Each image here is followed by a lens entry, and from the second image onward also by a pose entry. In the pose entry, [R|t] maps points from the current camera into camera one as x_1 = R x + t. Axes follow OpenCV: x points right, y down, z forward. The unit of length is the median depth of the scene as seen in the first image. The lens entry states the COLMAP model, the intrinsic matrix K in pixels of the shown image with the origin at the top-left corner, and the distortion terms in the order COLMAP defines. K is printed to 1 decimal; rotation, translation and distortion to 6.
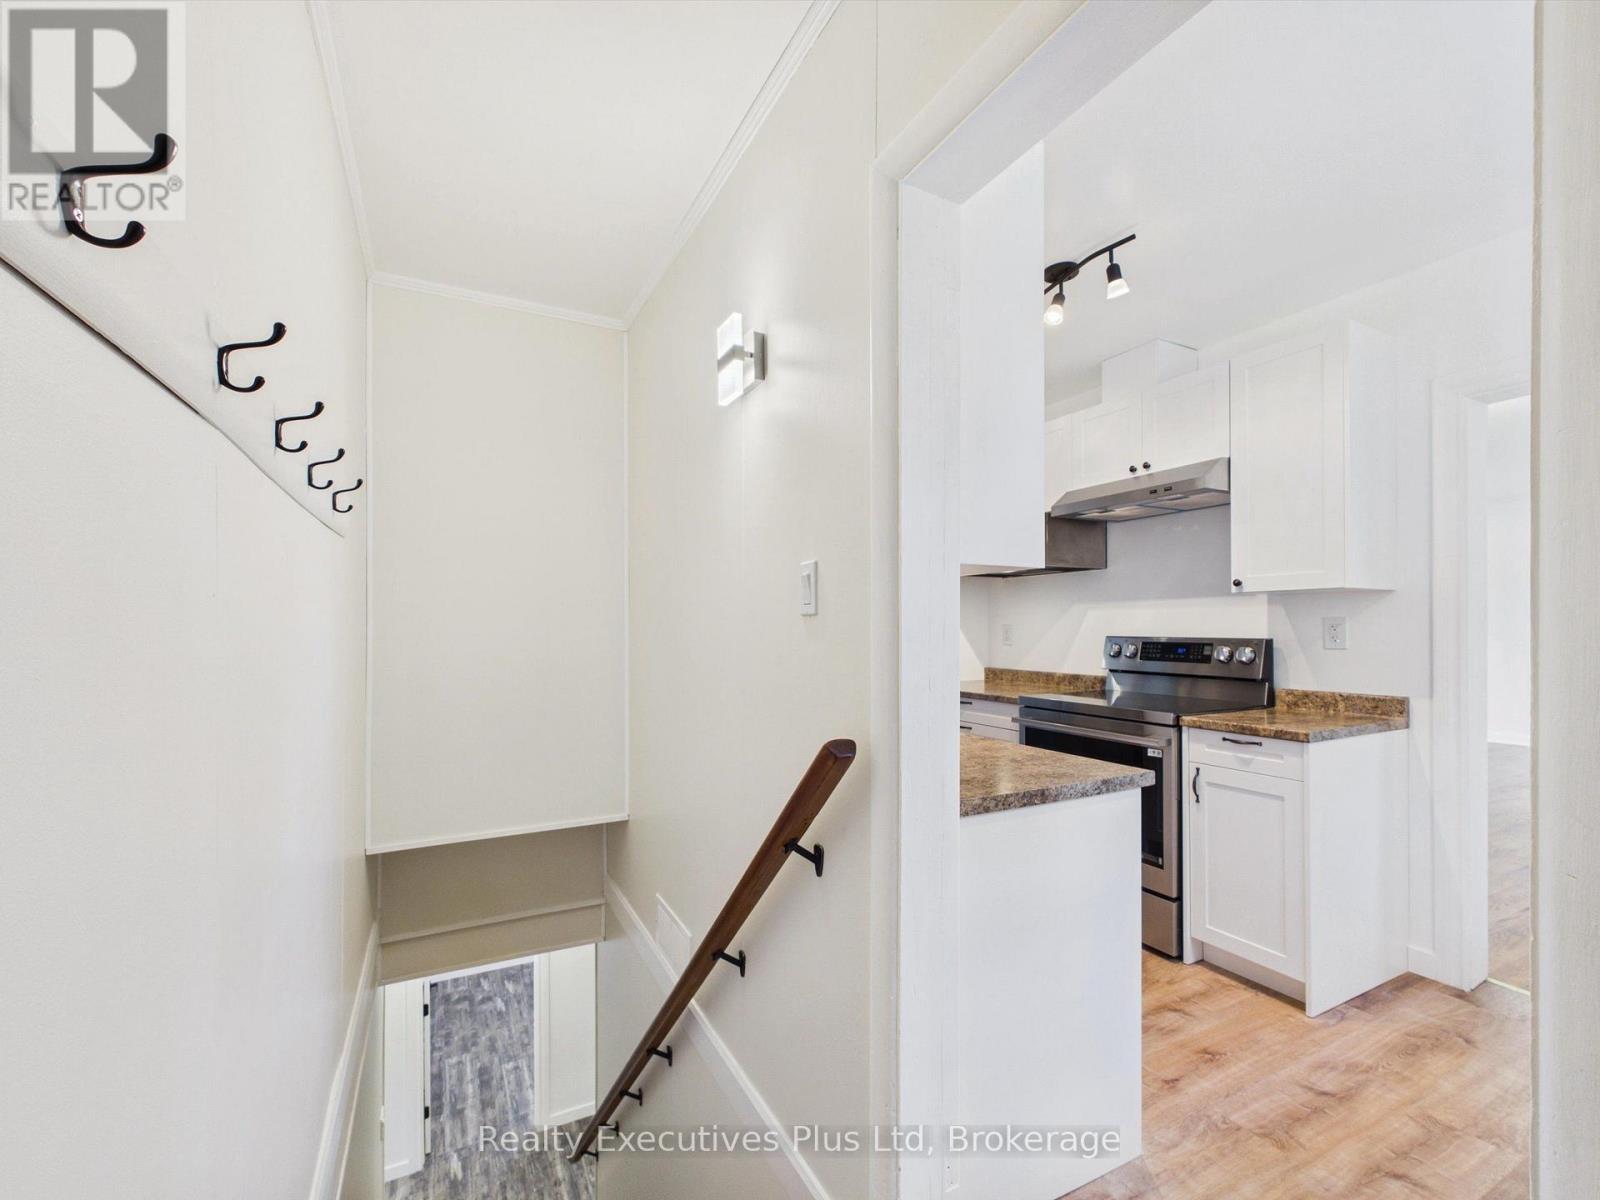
lens RADIAL K [[690.2, 0, 793.1], [0, 690.2, 617.1], [0, 0, 1]] dist [-0.001853, -0.000034]
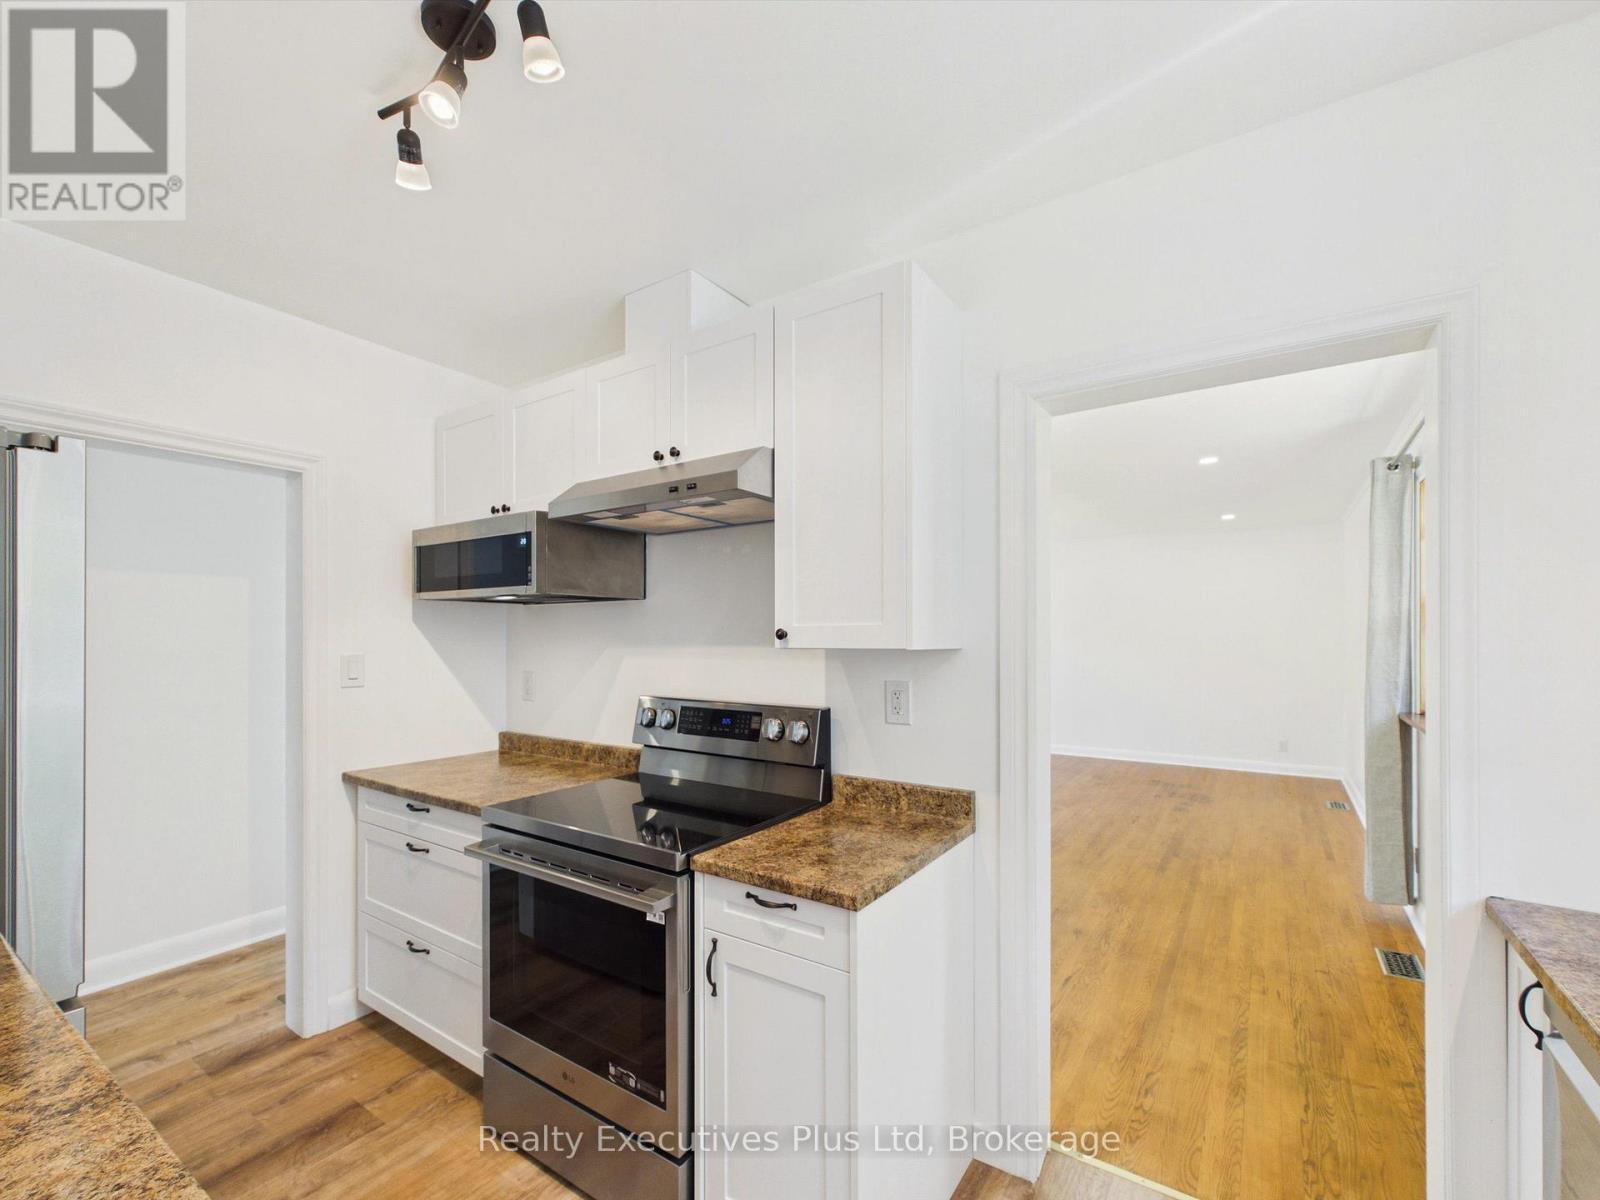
lens RADIAL K [[690.2, 0, 806.4], [0, 690.2, 613.1], [0, 0, 1]] dist [-0.001853, -0.000034]
pose [[0.870220, 0.016504, 0.492387, 0.320143], [-0.007457, 0.999765, -0.020333, -0.054554], [-0.492607, 0.014022, 0.870139, 0.385050]]
